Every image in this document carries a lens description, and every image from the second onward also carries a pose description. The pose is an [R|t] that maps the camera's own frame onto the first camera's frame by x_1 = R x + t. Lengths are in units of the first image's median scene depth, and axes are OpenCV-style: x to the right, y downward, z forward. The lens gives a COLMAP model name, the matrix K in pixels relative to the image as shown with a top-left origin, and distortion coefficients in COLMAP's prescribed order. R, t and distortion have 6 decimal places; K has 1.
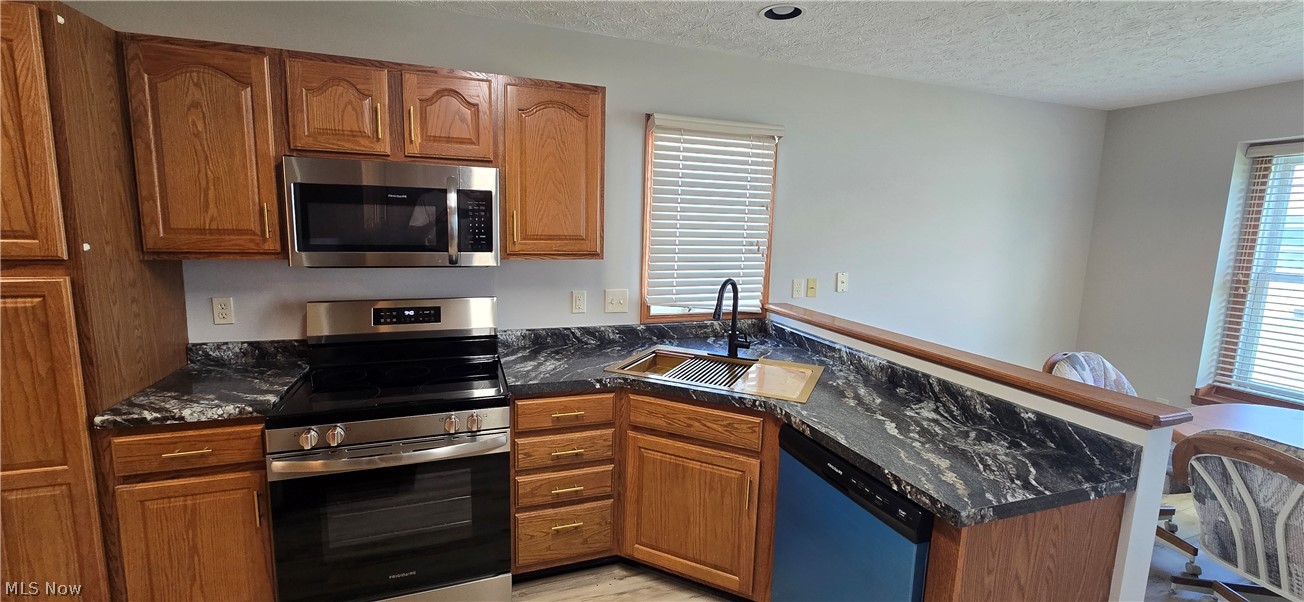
lens RADIAL K [[534.7, 0, 655.8], [0, 534.7, 302.0], [0, 0, 1]] dist [-0.004962, 0.000531]
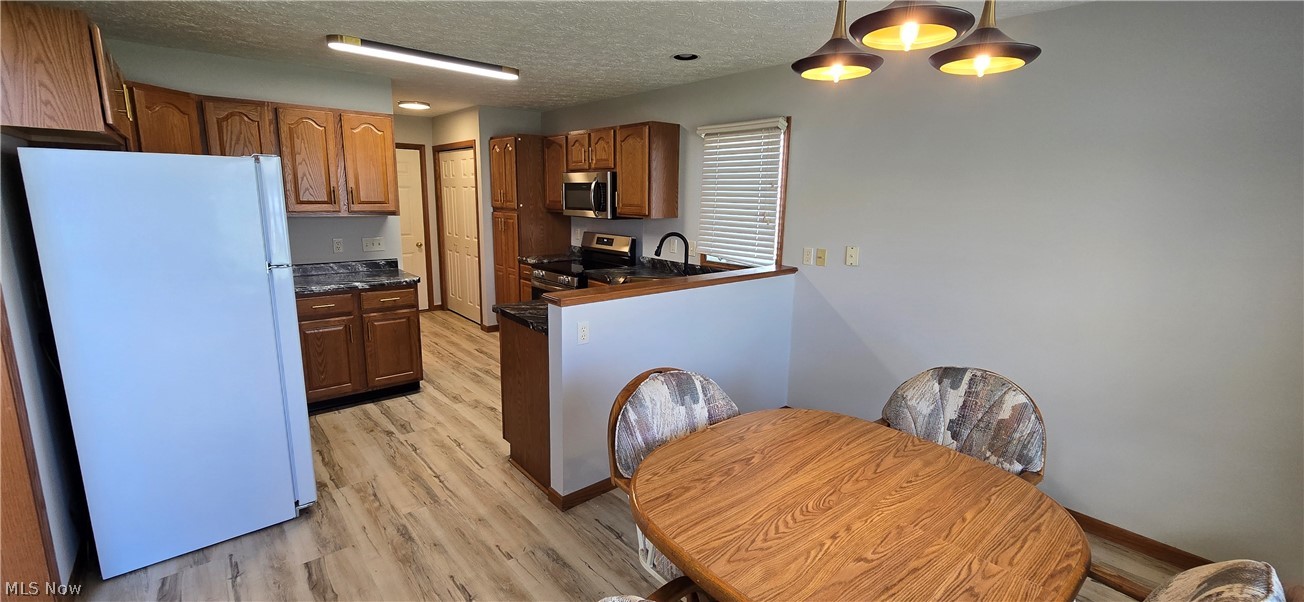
lens RADIAL K [[534.7, 0, 652.6], [0, 534.7, 293.4], [0, 0, 1]] dist [-0.004962, 0.000531]
pose [[0.343245, 0.151254, -0.926987, 1.279010], [-0.150529, 0.983050, 0.104664, -0.018197], [0.927105, 0.103614, 0.360195, 0.321794]]
